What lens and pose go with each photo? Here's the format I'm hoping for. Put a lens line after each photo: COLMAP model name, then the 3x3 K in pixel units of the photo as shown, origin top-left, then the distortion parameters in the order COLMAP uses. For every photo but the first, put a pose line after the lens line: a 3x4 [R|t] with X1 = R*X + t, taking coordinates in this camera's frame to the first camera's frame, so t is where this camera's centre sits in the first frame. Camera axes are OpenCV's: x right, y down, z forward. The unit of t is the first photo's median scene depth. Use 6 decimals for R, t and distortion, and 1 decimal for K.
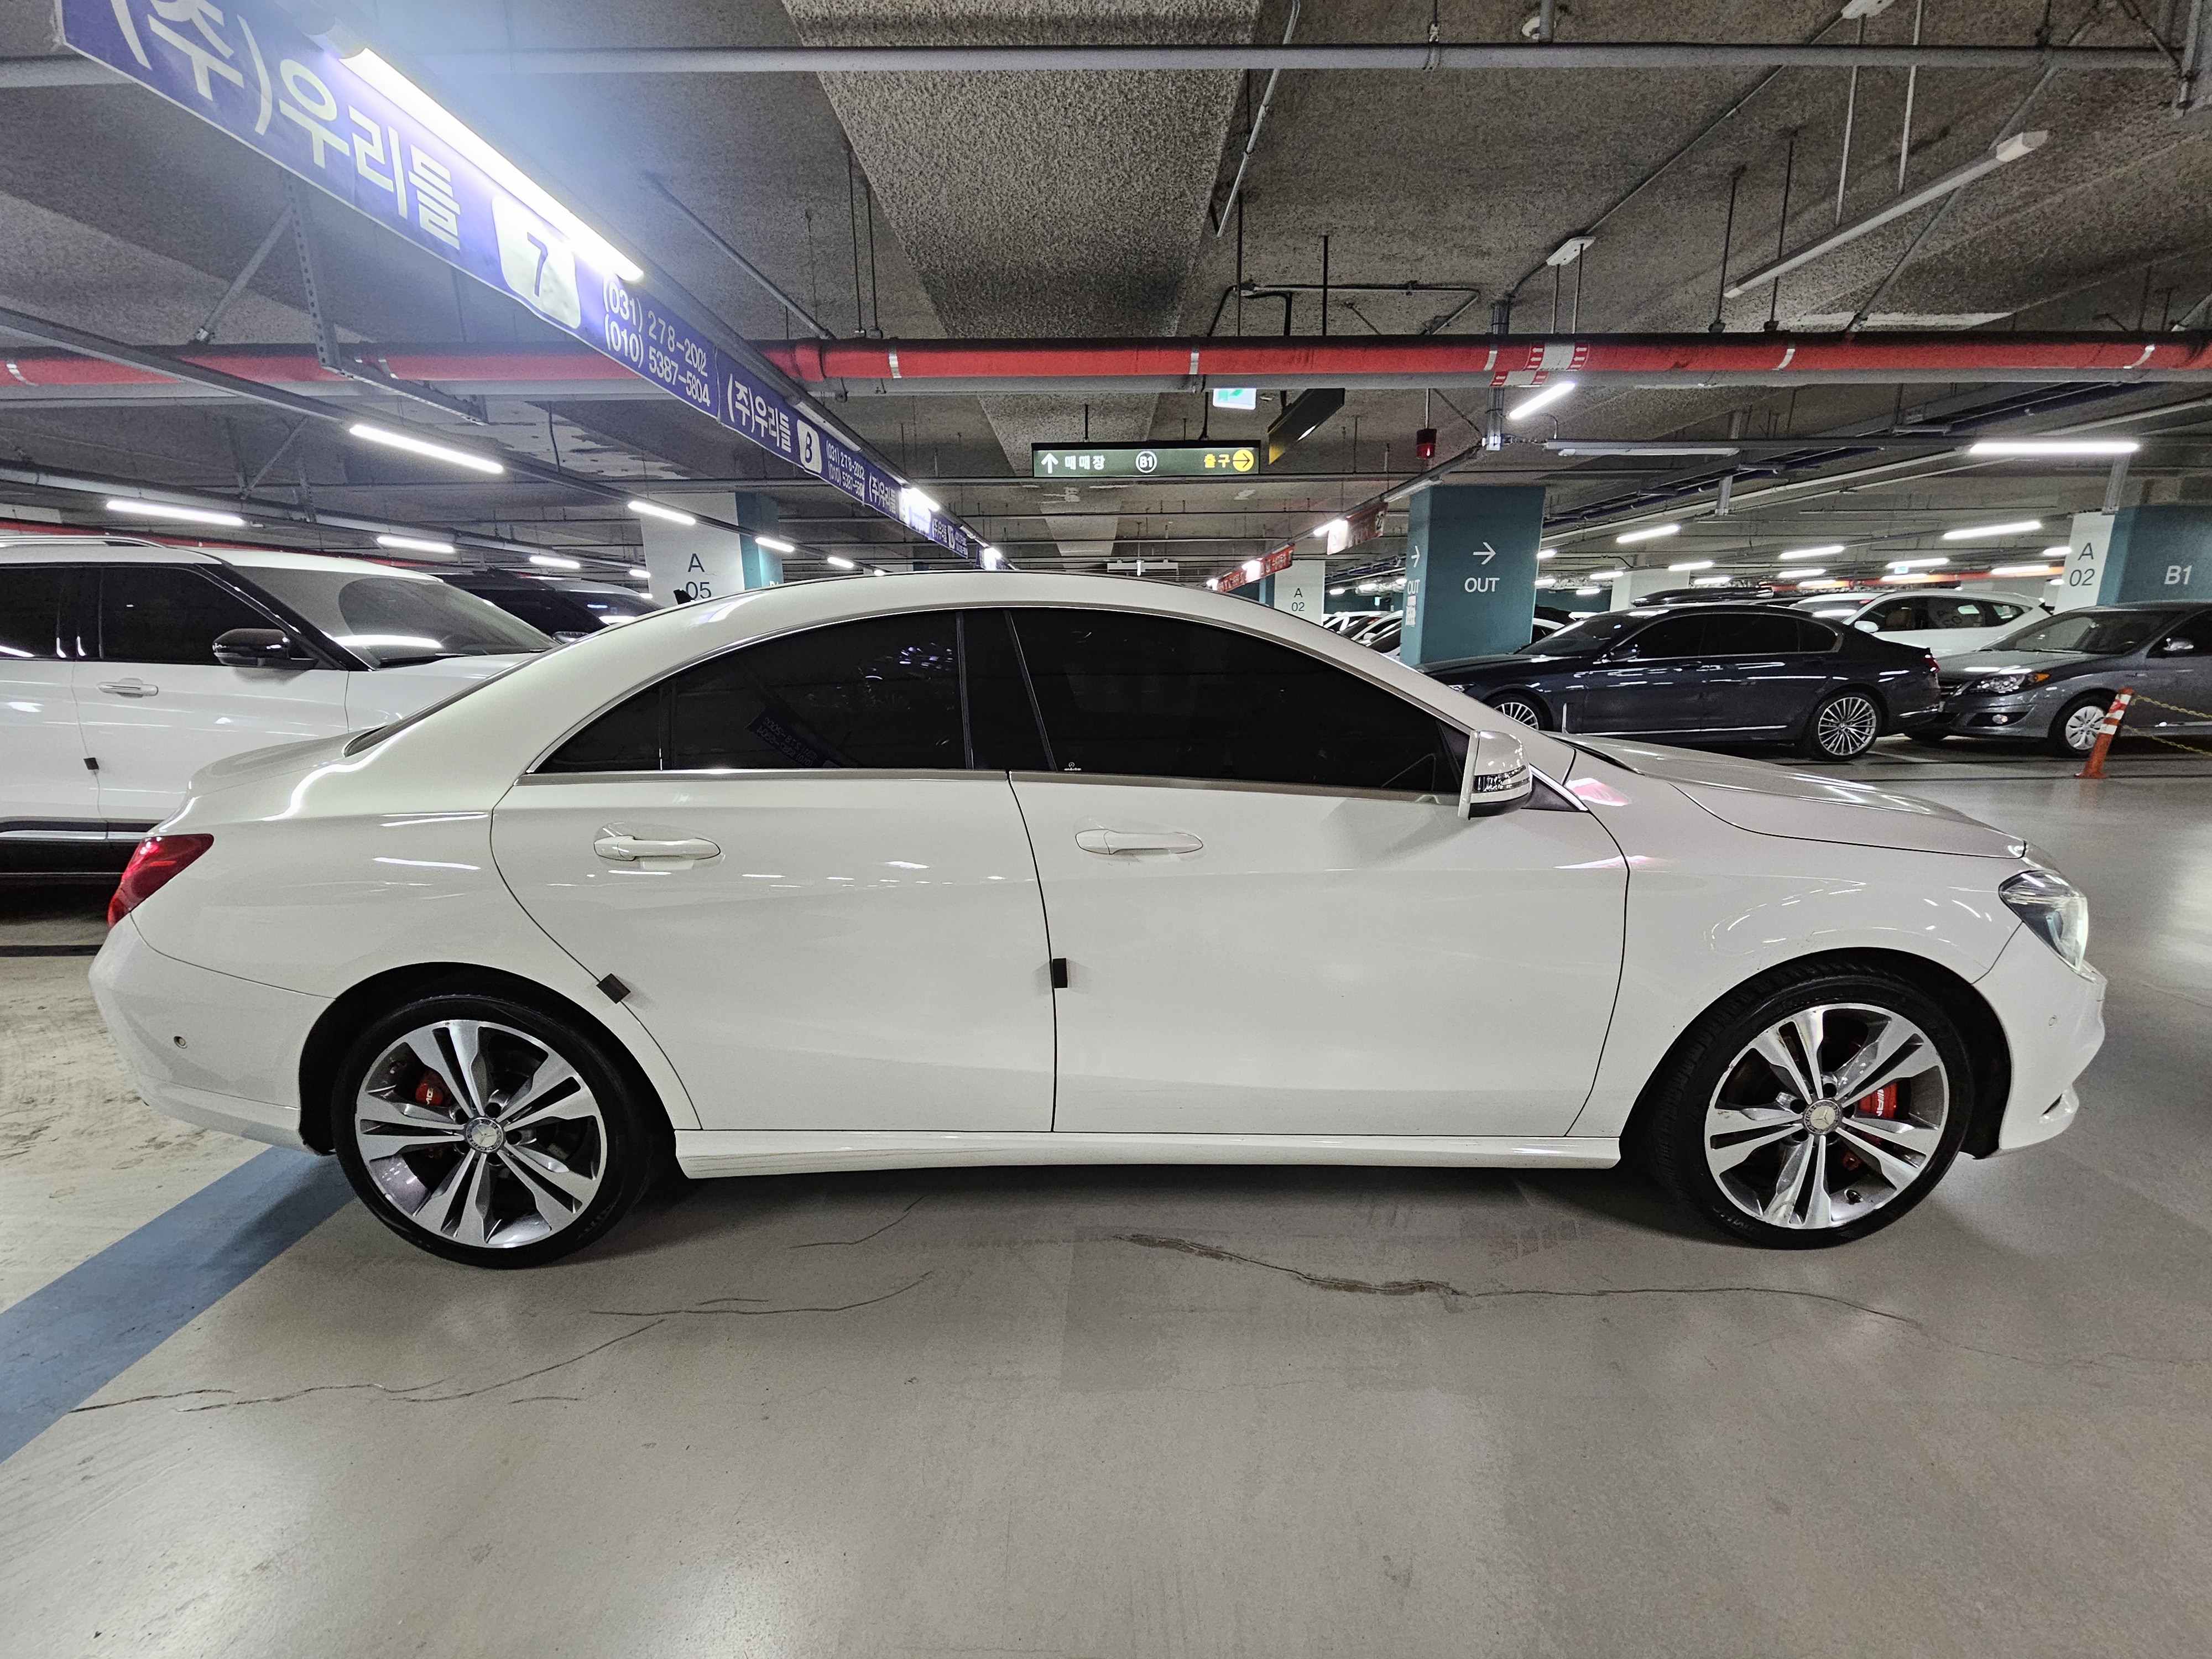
lens RADIAL K [[925.2, 0, 1106.0], [0, 925.2, 829.5], [0, 0, 1]] dist [0.009428, -0.007752]
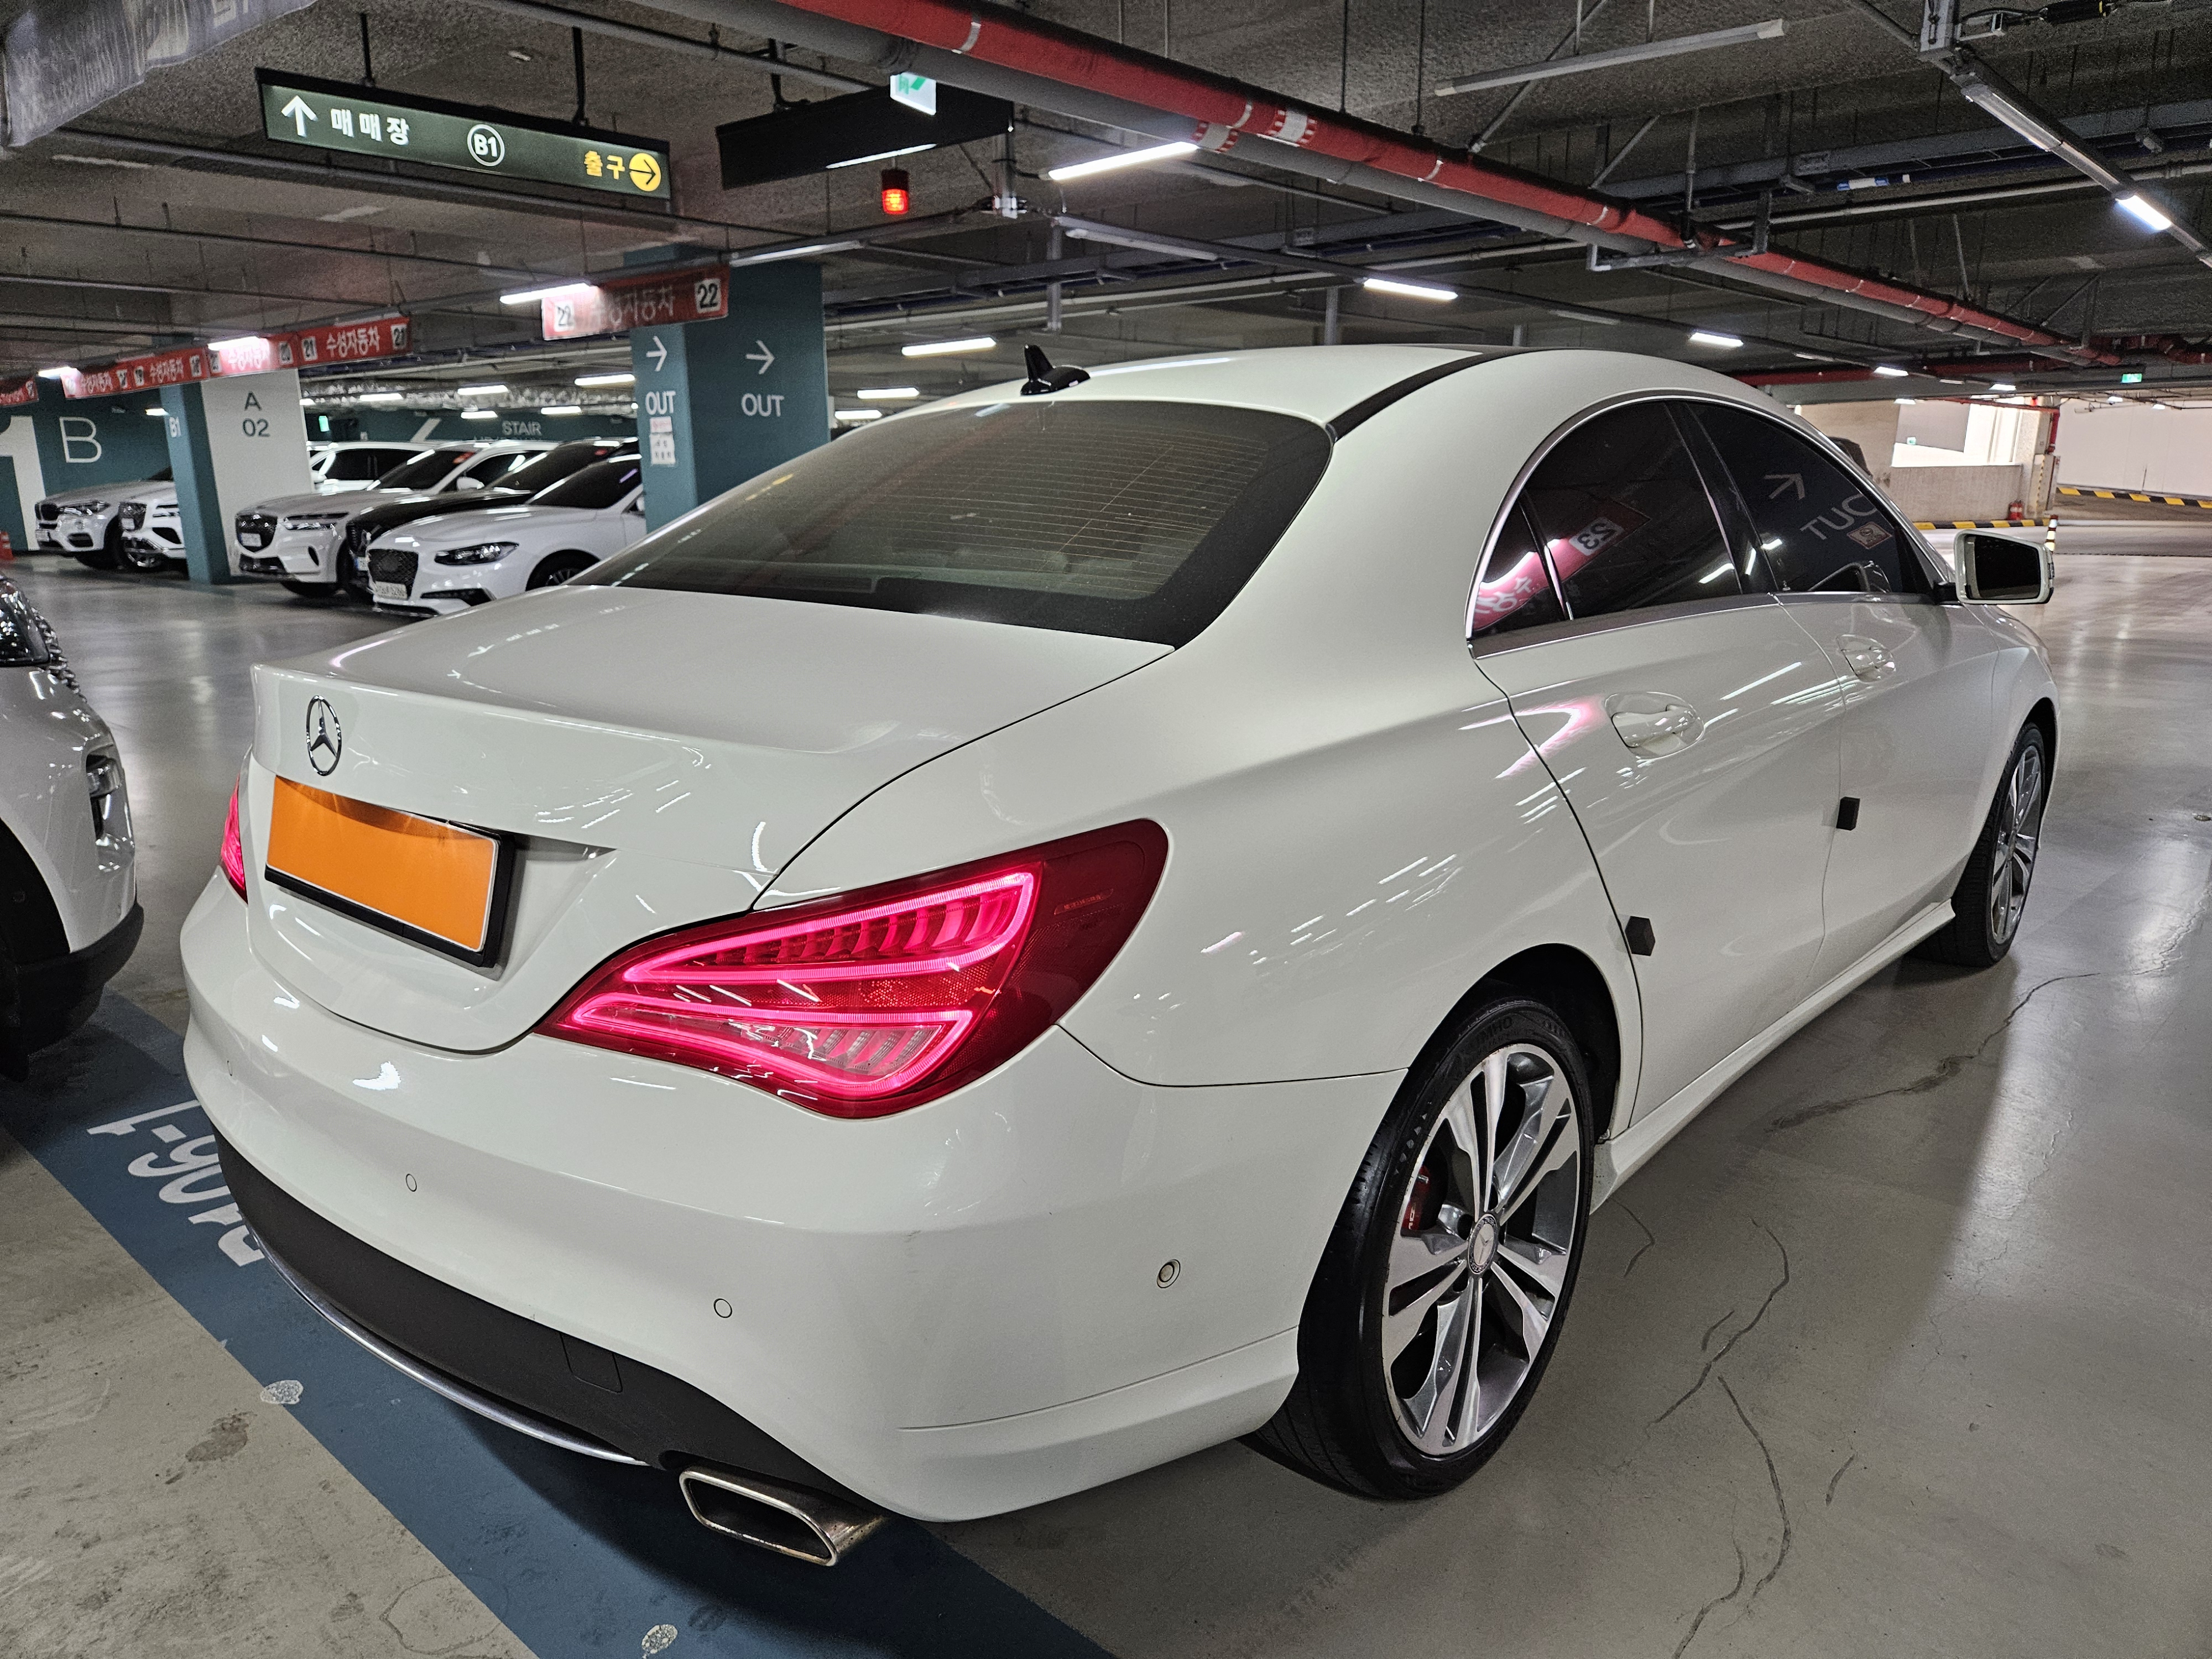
lens RADIAL K [[1499.6, 0, 1110.0], [0, 1499.6, 854.9], [0, 0, 1]] dist [0.053517, -0.050136]
pose [[0.671073, -0.170764, 0.721457, -1.441333], [0.150386, 0.984236, 0.093078, -0.047121], [-0.725978, 0.046034, 0.686175, 0.469238]]
